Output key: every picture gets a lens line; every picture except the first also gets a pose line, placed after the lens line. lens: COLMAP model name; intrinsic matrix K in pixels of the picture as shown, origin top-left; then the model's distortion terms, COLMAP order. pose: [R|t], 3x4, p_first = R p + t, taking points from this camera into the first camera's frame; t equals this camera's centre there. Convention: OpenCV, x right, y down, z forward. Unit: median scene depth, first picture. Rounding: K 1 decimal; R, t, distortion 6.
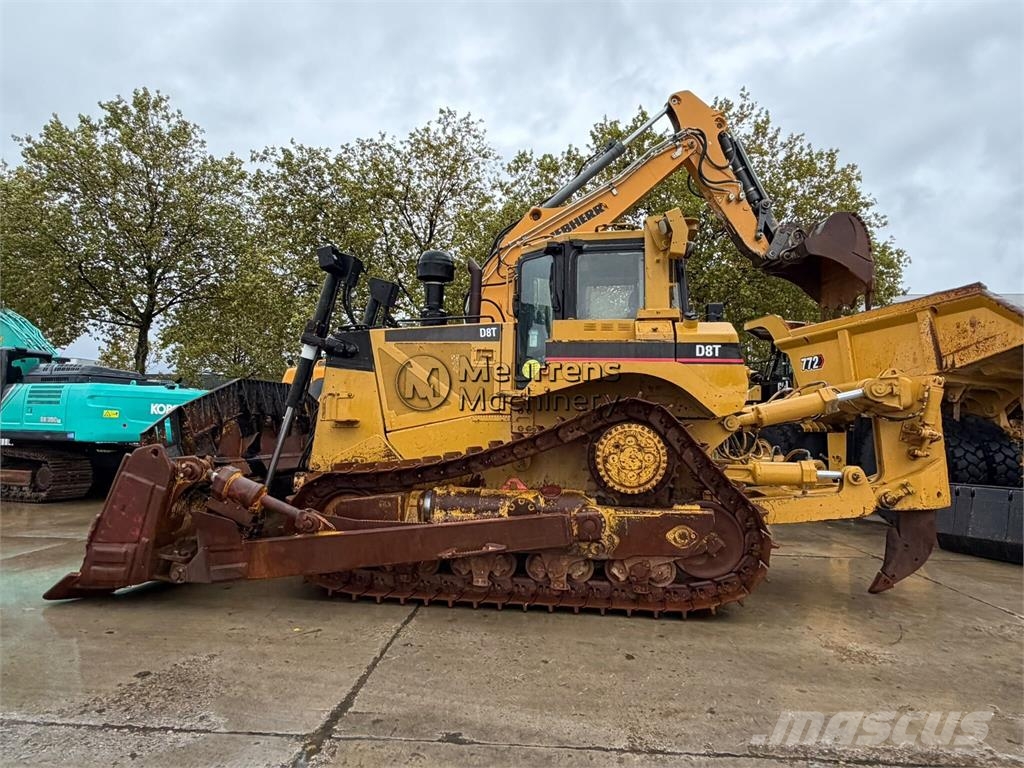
lens RADIAL K [[624.2, 0, 512.0], [0, 624.2, 384.0], [0, 0, 1]] dist [0.000913, 0.001401]
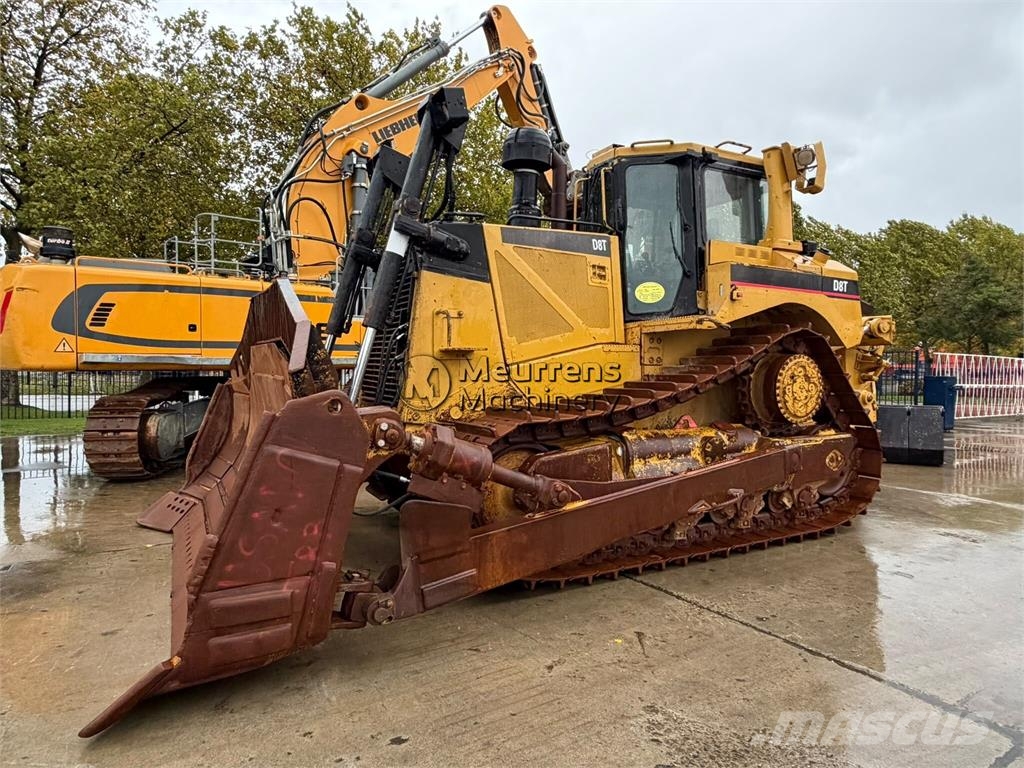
lens RADIAL K [[624.2, 0, 512.0], [0, 624.2, 384.0], [0, 0, 1]] dist [0.000913, 0.001401]
pose [[0.792579, -0.026687, 0.609185, -0.769760], [-0.037368, 0.995038, 0.092207, 0.035028], [-0.608624, -0.095846, 0.787649, 0.477409]]
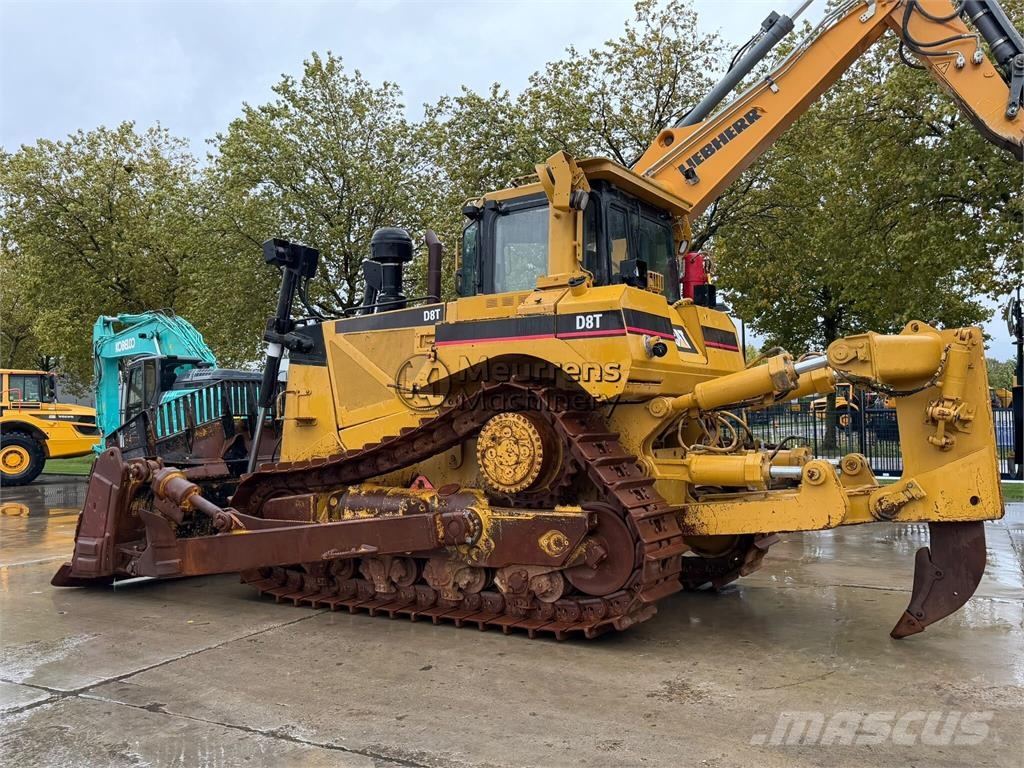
lens RADIAL K [[829.3, 0, 512.4], [0, 829.3, 381.2], [0, 0, 1]] dist [0.134272, -0.199062]
pose [[0.912004, -0.049432, -0.407193, 0.656167], [0.057804, 0.998294, 0.008276, 0.010359], [0.406089, -0.031086, 0.913305, -0.053092]]
